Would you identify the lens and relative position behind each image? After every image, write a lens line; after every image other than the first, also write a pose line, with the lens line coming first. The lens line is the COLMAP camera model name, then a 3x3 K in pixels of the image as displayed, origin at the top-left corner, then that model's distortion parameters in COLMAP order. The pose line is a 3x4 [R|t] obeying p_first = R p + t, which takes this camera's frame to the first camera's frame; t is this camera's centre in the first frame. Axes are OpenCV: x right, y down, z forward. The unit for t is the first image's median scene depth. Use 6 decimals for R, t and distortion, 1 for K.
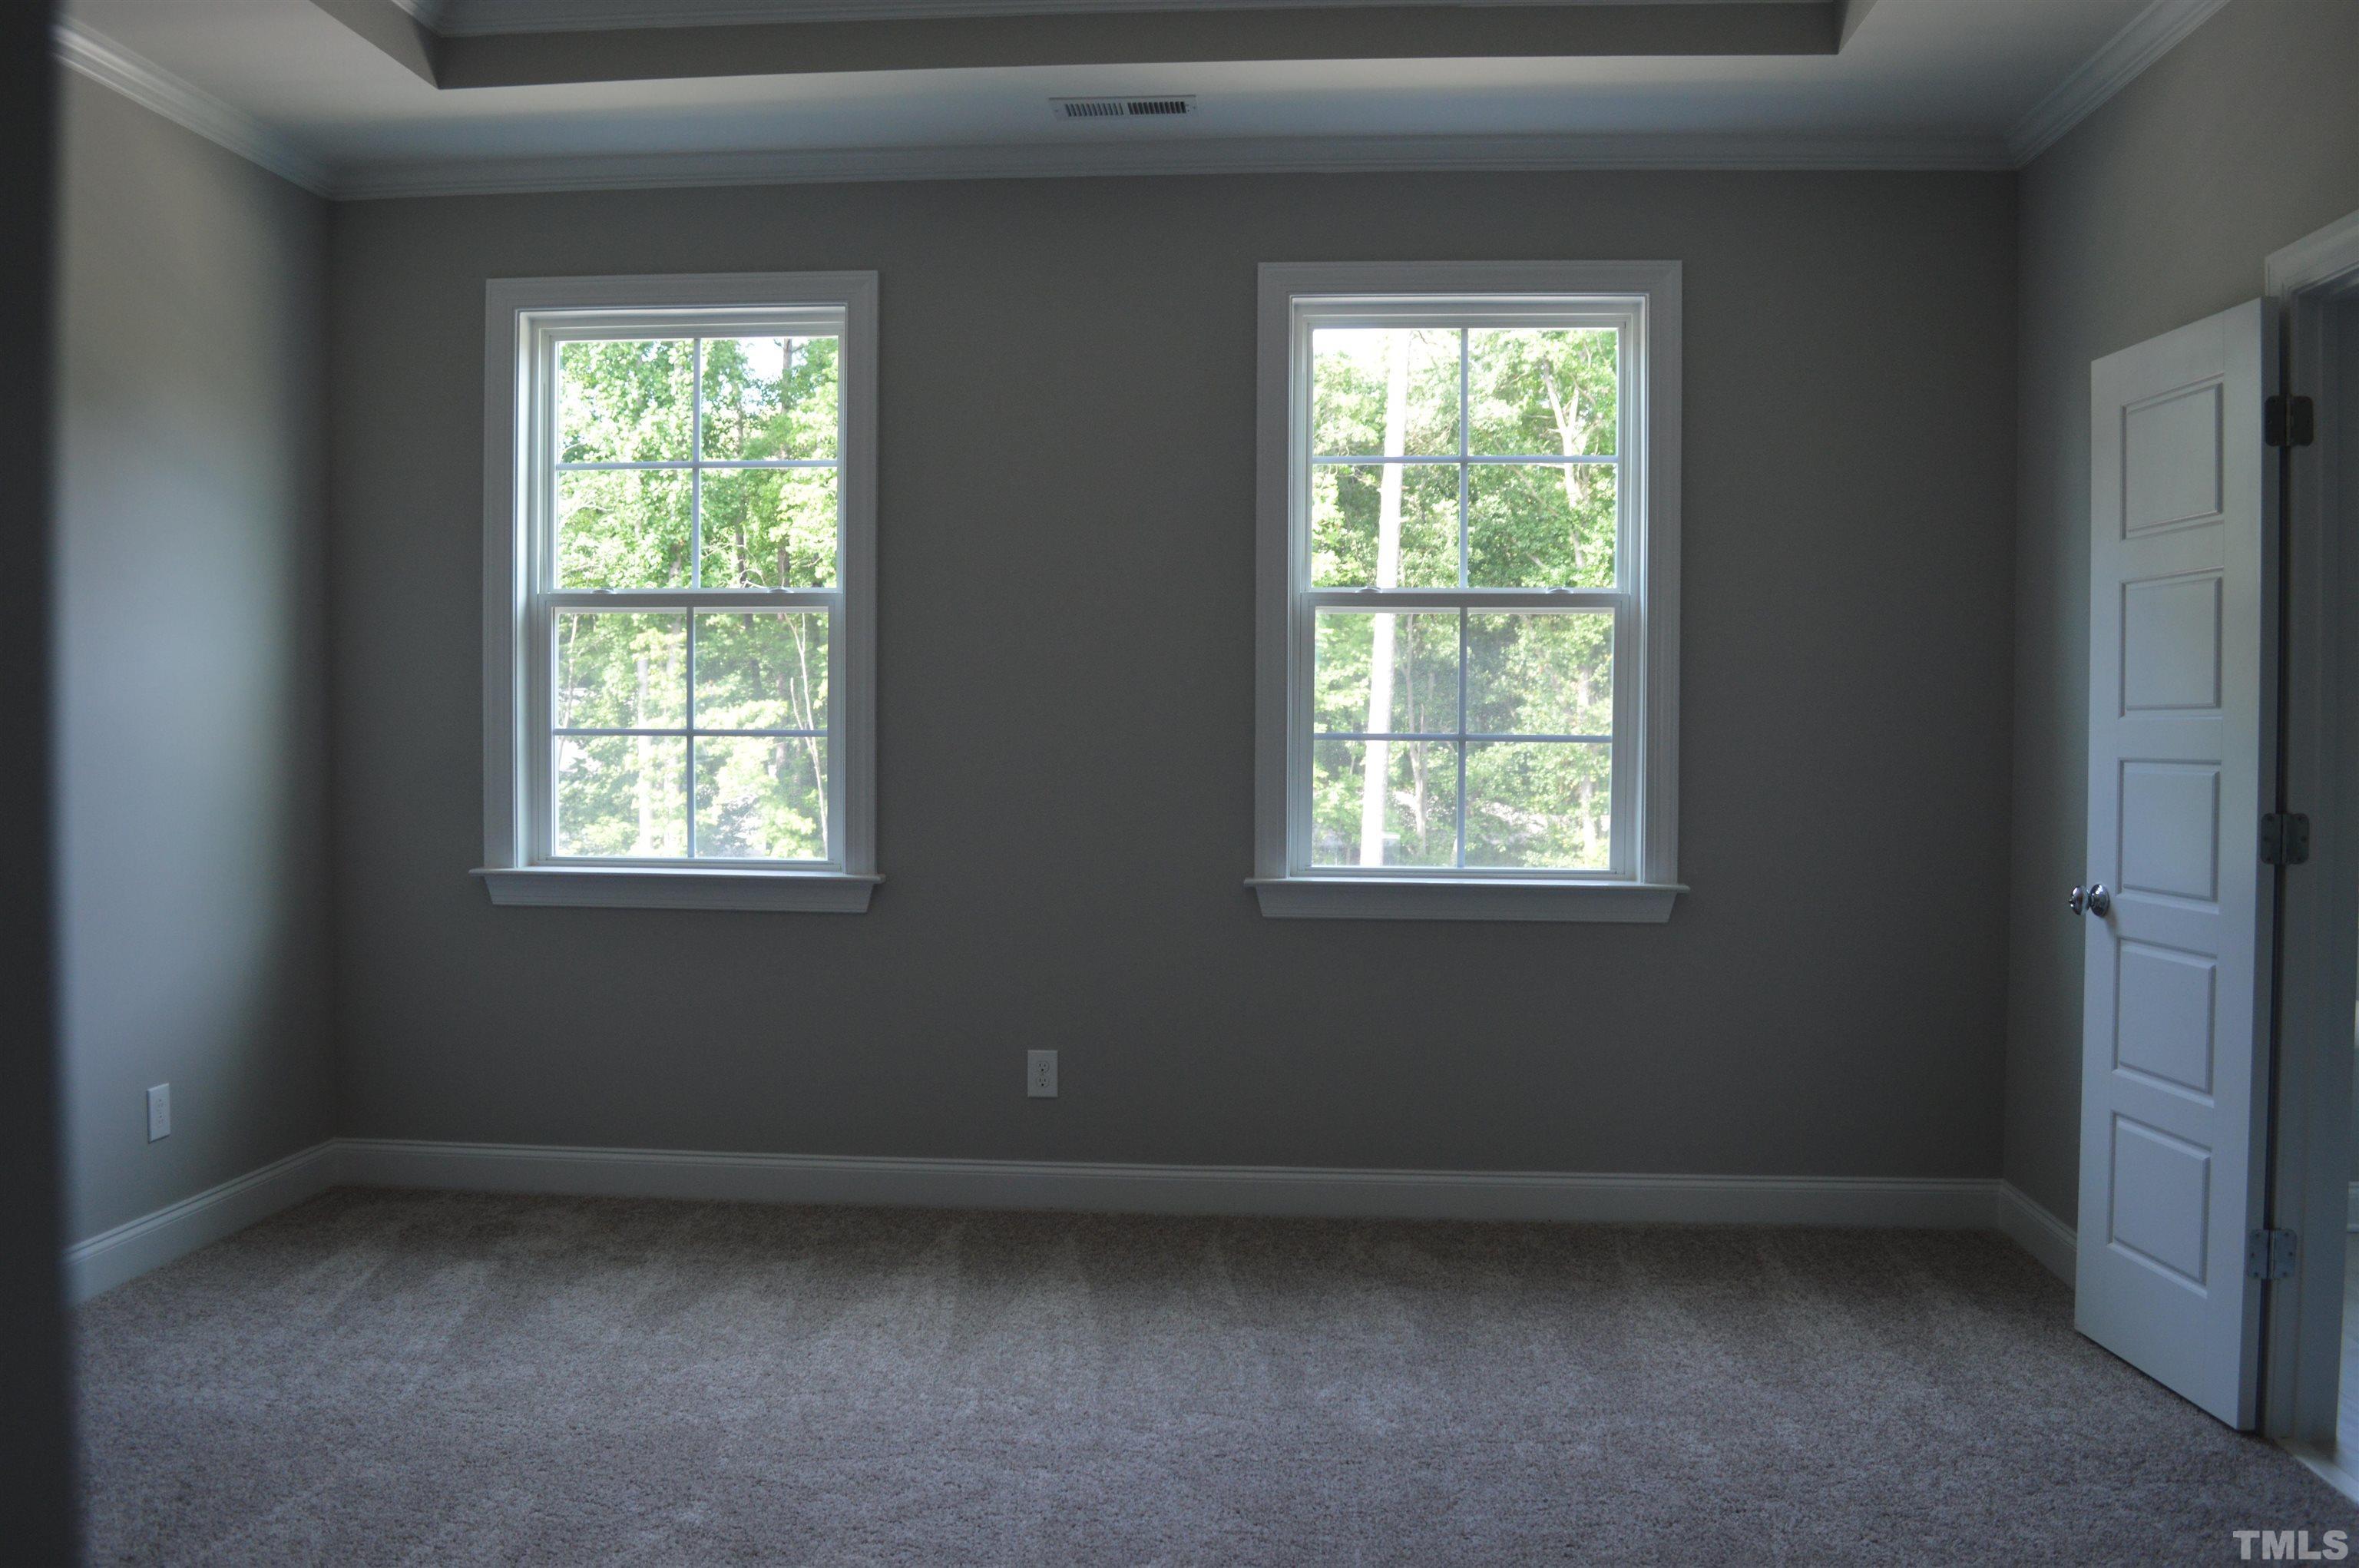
lens RADIAL K [[1853.4, 0, 1179.5], [0, 1853.4, 784.0], [0, 0, 1]] dist [-0.077178, 0.009468]
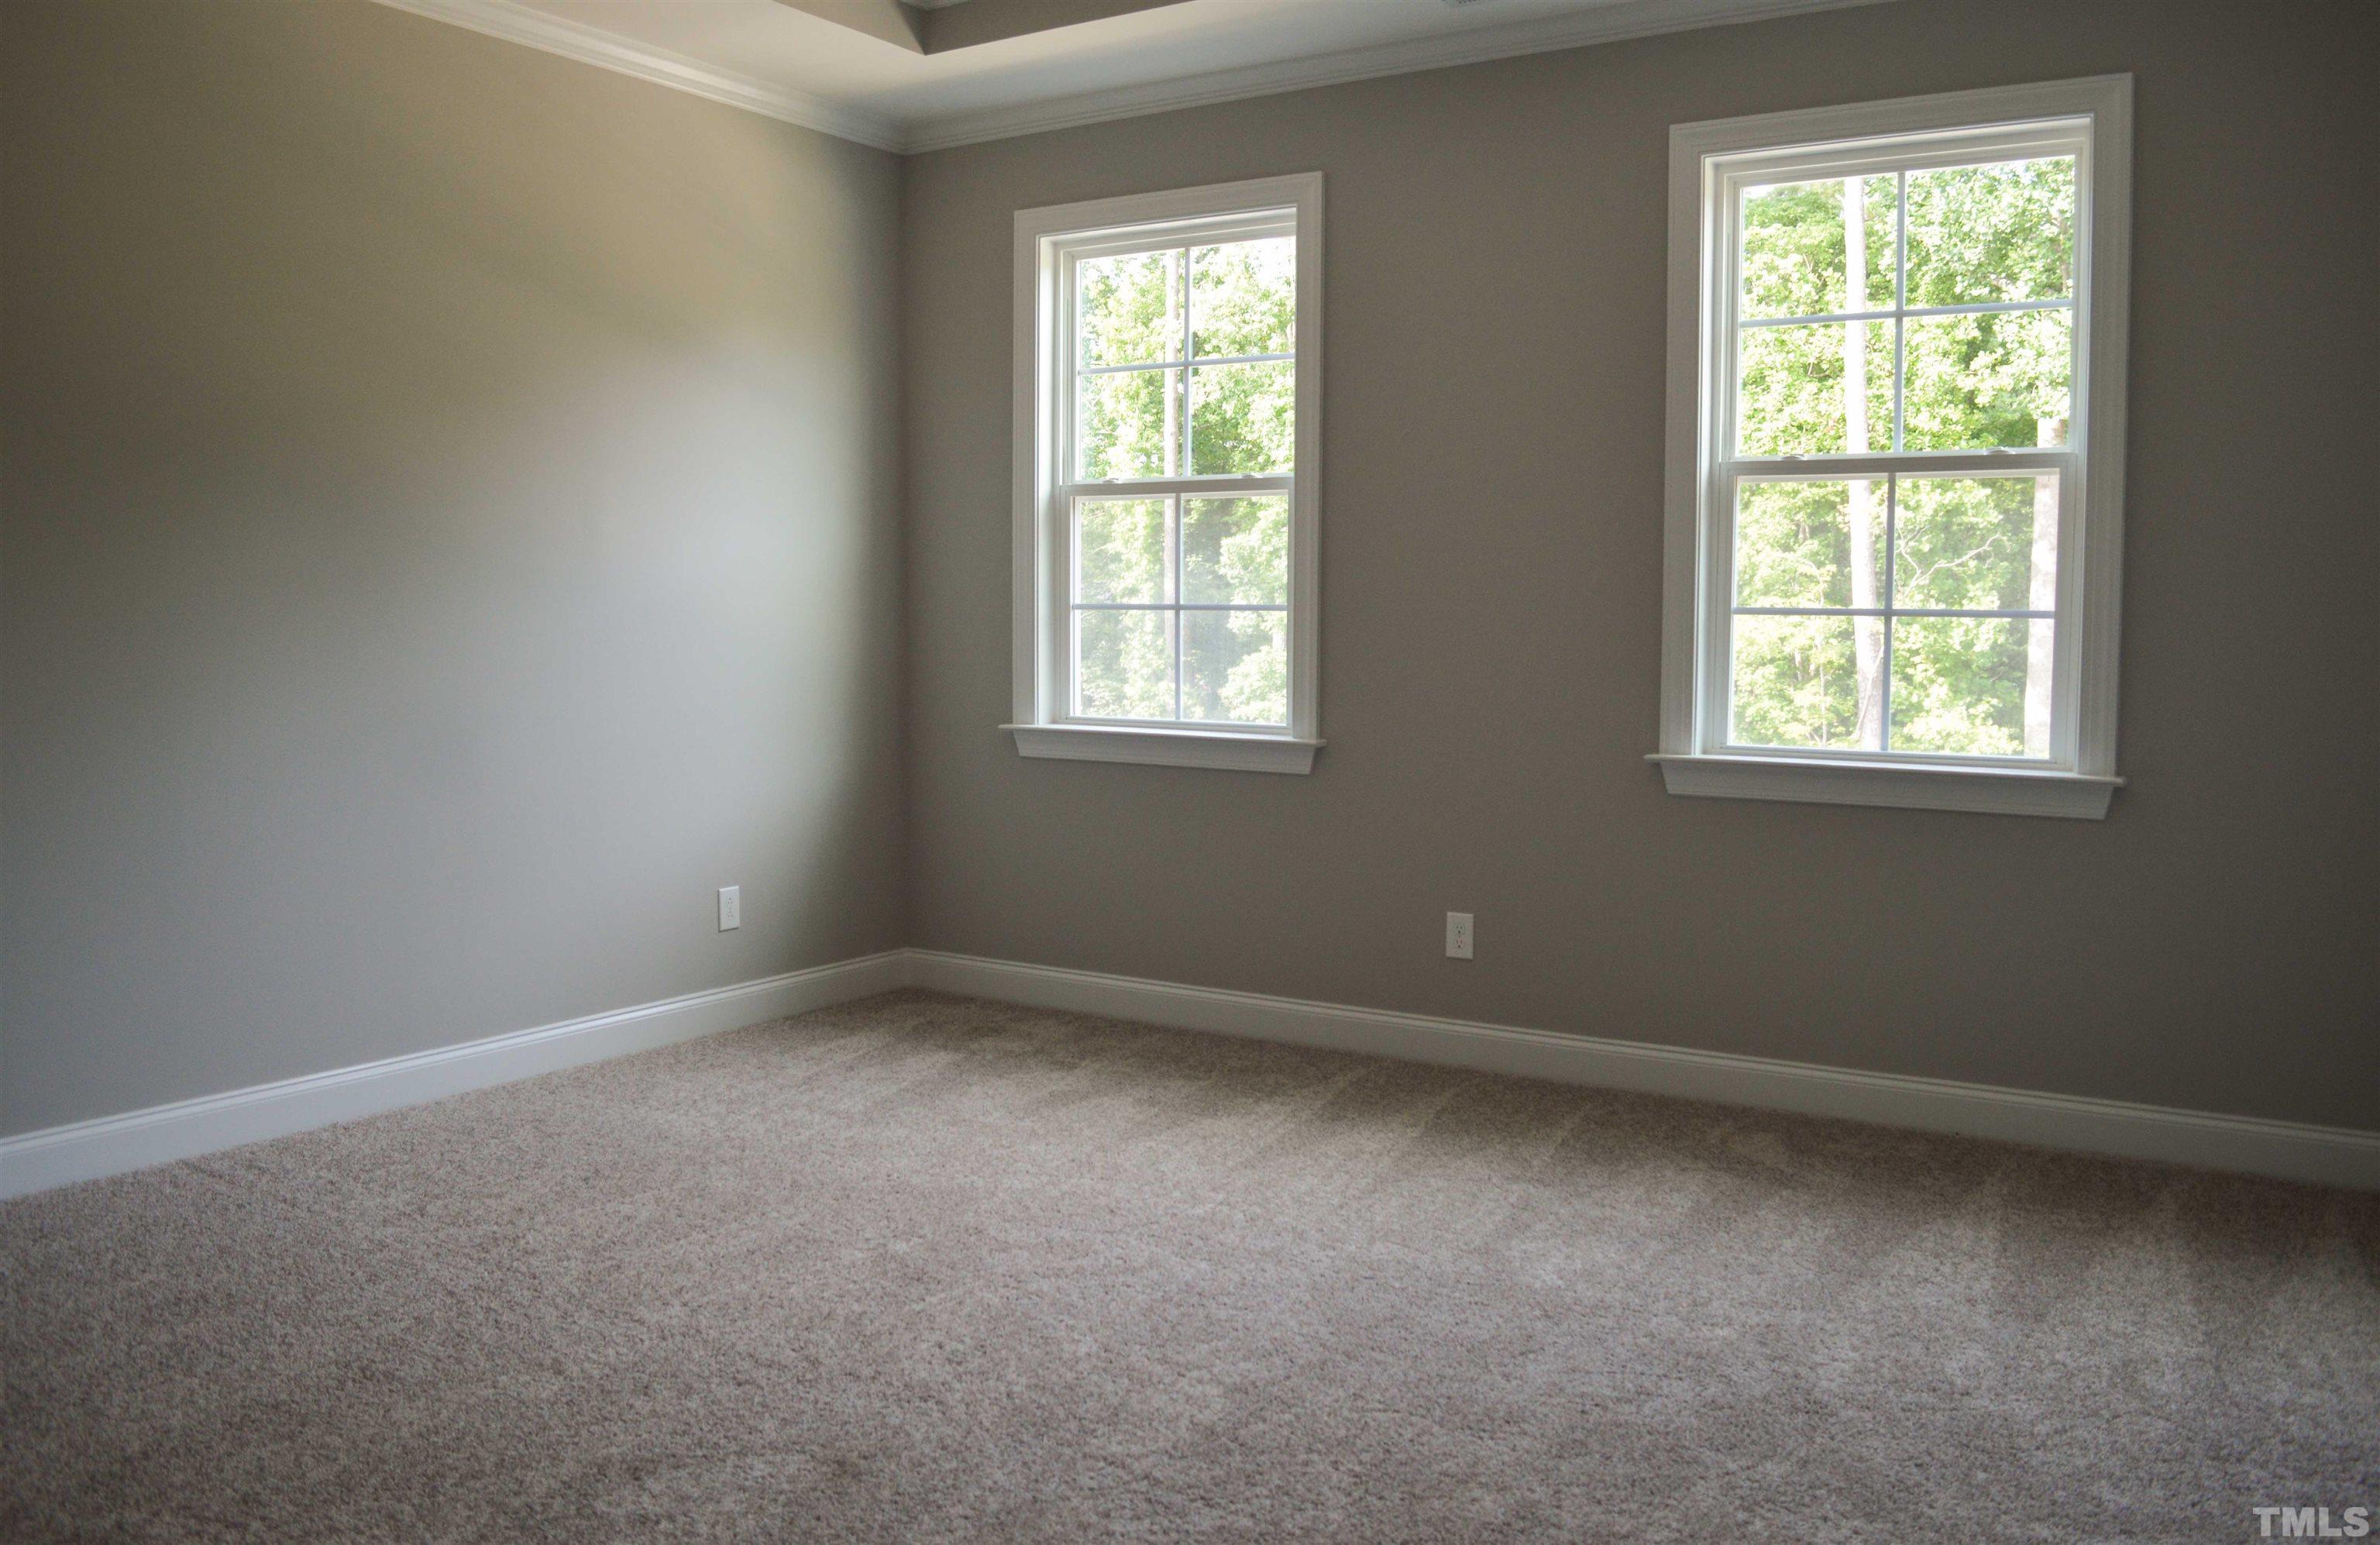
lens RADIAL K [[1906.0, 0, 1178.9], [0, 1906.0, 755.6], [0, 0, 1]] dist [-0.080272, 0.010574]
pose [[0.881821, 0.034661, -0.470310, 0.331821], [-0.011637, 0.998591, 0.051774, 0.002350], [0.471441, -0.040182, 0.880982, -0.015817]]
